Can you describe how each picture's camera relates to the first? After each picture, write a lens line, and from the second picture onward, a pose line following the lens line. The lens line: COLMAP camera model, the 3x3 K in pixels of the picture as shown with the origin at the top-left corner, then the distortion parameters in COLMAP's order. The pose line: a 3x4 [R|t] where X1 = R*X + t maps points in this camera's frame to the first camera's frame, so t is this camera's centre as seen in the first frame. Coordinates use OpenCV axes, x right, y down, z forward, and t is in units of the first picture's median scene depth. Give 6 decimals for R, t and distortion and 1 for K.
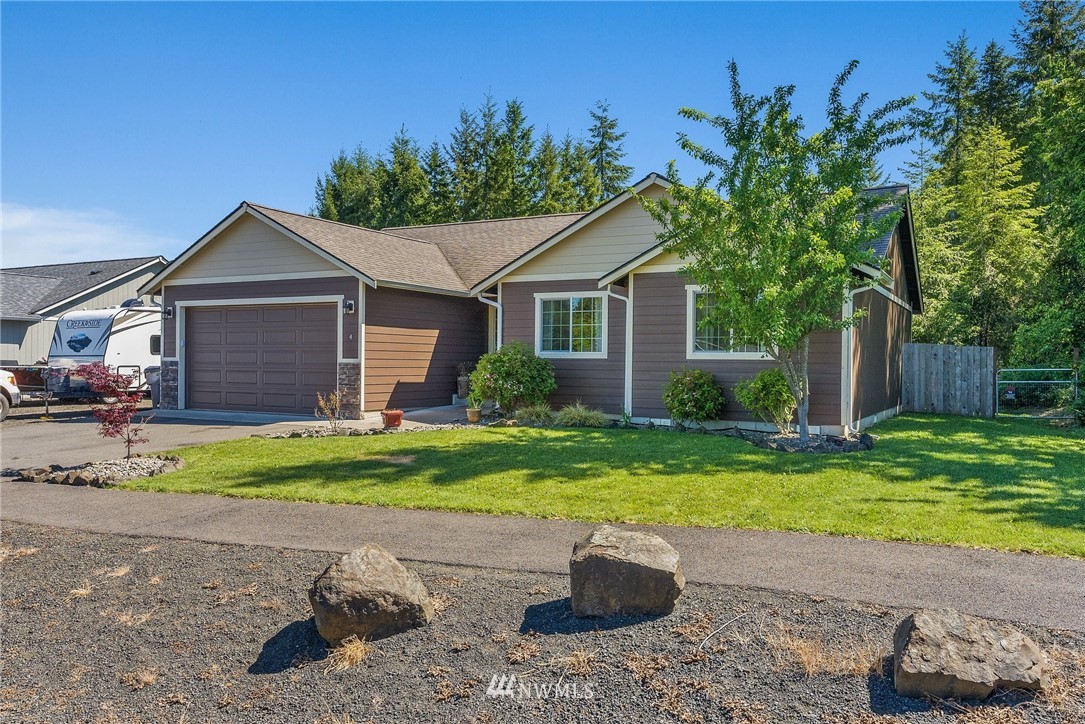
lens RADIAL K [[852.8, 0, 544.2], [0, 852.8, 370.0], [0, 0, 1]] dist [0.013025, 0.011413]
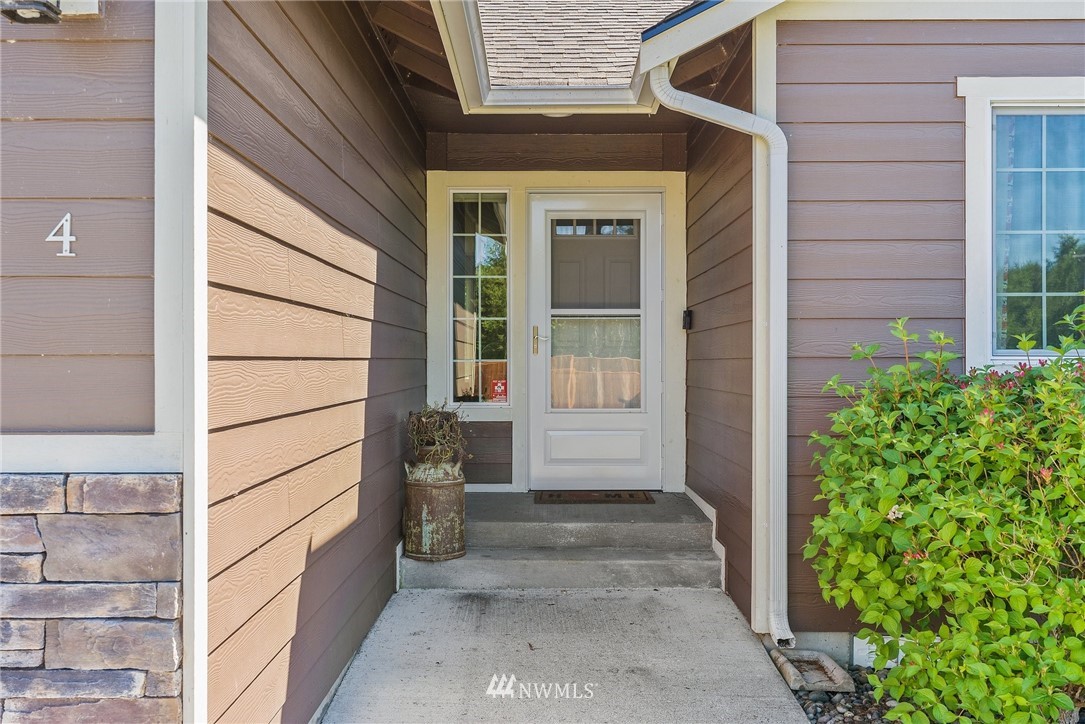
lens RADIAL K [[1116.0, 0, 543.5], [0, 1116.0, 361.3], [0, 0, 1]] dist [-0.005557, 0.000000]
pose [[0.883534, -0.007719, 0.468303, -0.209397], [0.007456, 0.999969, 0.002416, -0.019616], [-0.468307, 0.001357, 0.883565, 0.736959]]
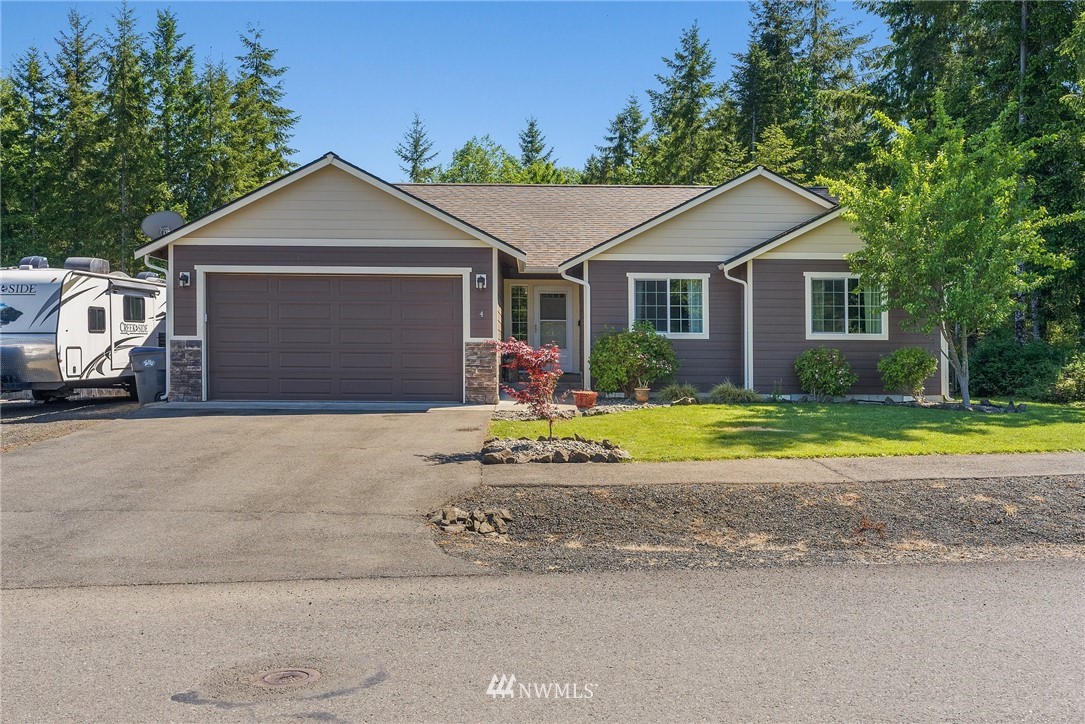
lens RADIAL K [[1063.3, 0, 542.5], [0, 1063.3, 356.1], [0, 0, 1]] dist [0.016976, 0.000000]
pose [[0.876934, -0.002036, 0.480606, -0.625957], [0.004821, 0.999978, -0.004561, 0.010266], [-0.480586, 0.006317, 0.876925, -0.024009]]
